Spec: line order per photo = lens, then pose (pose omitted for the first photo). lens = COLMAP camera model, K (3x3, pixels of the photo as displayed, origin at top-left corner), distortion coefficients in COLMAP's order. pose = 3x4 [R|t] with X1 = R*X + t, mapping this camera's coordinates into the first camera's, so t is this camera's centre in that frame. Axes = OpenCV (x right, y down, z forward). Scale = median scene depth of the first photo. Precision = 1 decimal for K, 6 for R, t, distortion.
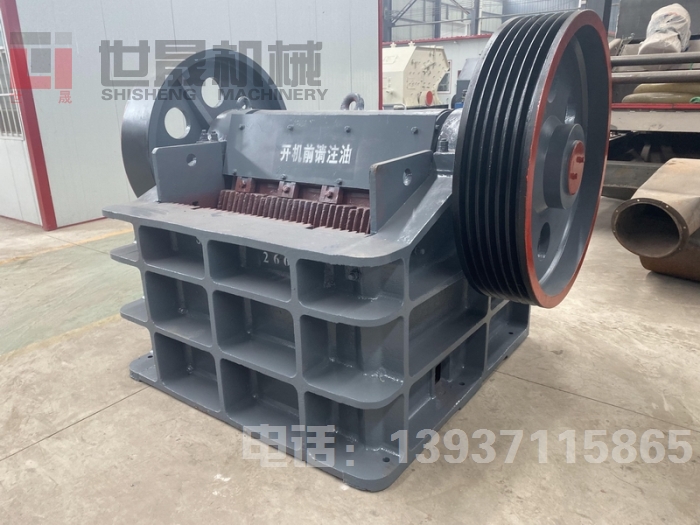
lens RADIAL K [[542.3, 0, 338.5], [0, 542.3, 261.8], [0, 0, 1]] dist [0.005292, -0.002024]
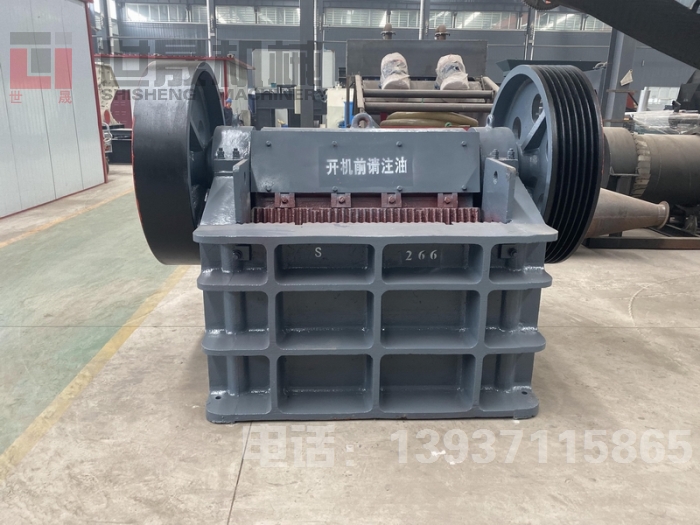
lens RADIAL K [[542.3, 0, 338.5], [0, 542.3, 261.8], [0, 0, 1]] dist [0.005292, -0.002024]
pose [[0.777040, -0.141607, 0.613316, -0.806944], [0.165927, 0.985984, 0.017431, -0.034103], [-0.607189, 0.088221, 0.789645, 0.169670]]
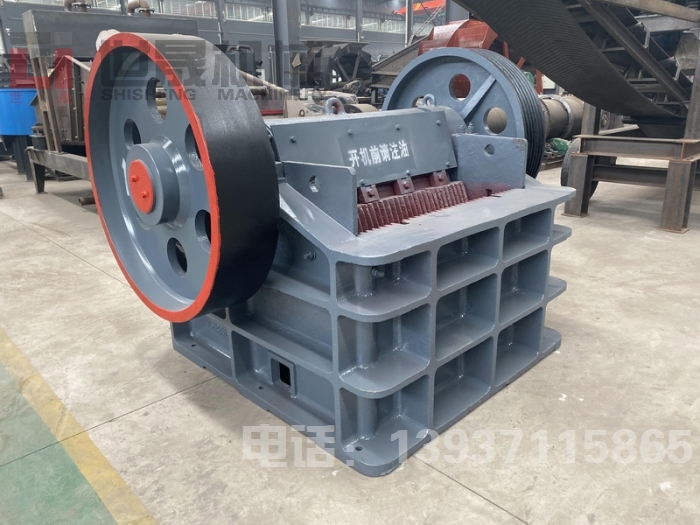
lens RADIAL K [[542.7, 0, 345.6], [0, 542.7, 263.5], [0, 0, 1]] dist [0.005777, 0.003310]
pose [[0.153880, -0.286445, 0.945659, -1.112545], [0.325429, 0.918353, 0.225219, -0.263384], [-0.932961, 0.273088, 0.234534, 0.877124]]
